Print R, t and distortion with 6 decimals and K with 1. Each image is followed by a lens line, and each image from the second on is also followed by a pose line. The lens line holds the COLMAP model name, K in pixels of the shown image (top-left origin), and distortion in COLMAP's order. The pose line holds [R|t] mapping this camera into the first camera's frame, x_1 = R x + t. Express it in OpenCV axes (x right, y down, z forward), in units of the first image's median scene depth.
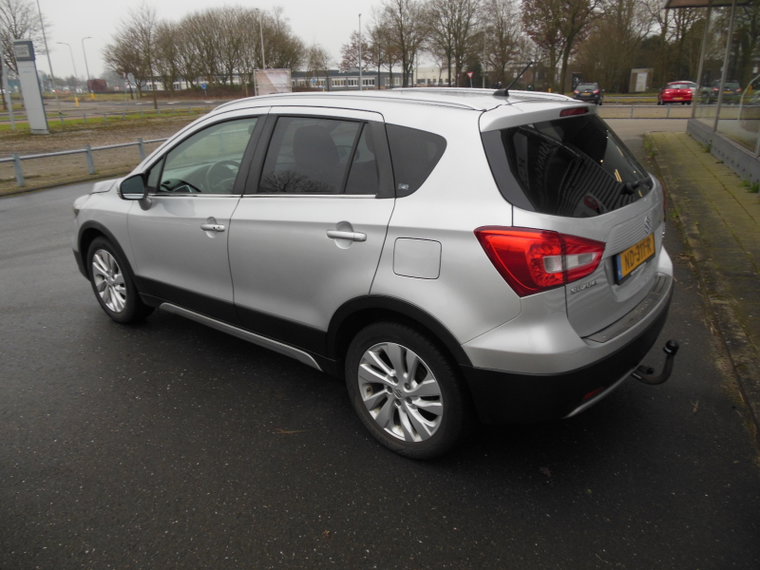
lens RADIAL K [[562.5, 0, 379.0], [0, 562.5, 284.9], [0, 0, 1]] dist [-0.031213, 0.052608]
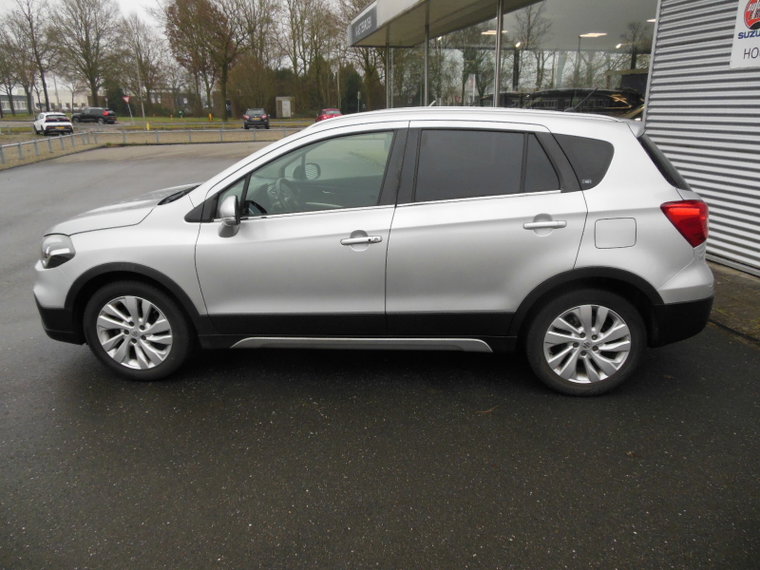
lens RADIAL K [[559.2, 0, 382.5], [0, 559.2, 282.8], [0, 0, 1]] dist [-0.035794, 0.041631]
pose [[0.827941, -0.154602, 0.539084, -0.863499], [0.177615, 0.984055, 0.009426, -0.033014], [-0.531946, 0.087945, 0.842199, 0.156321]]
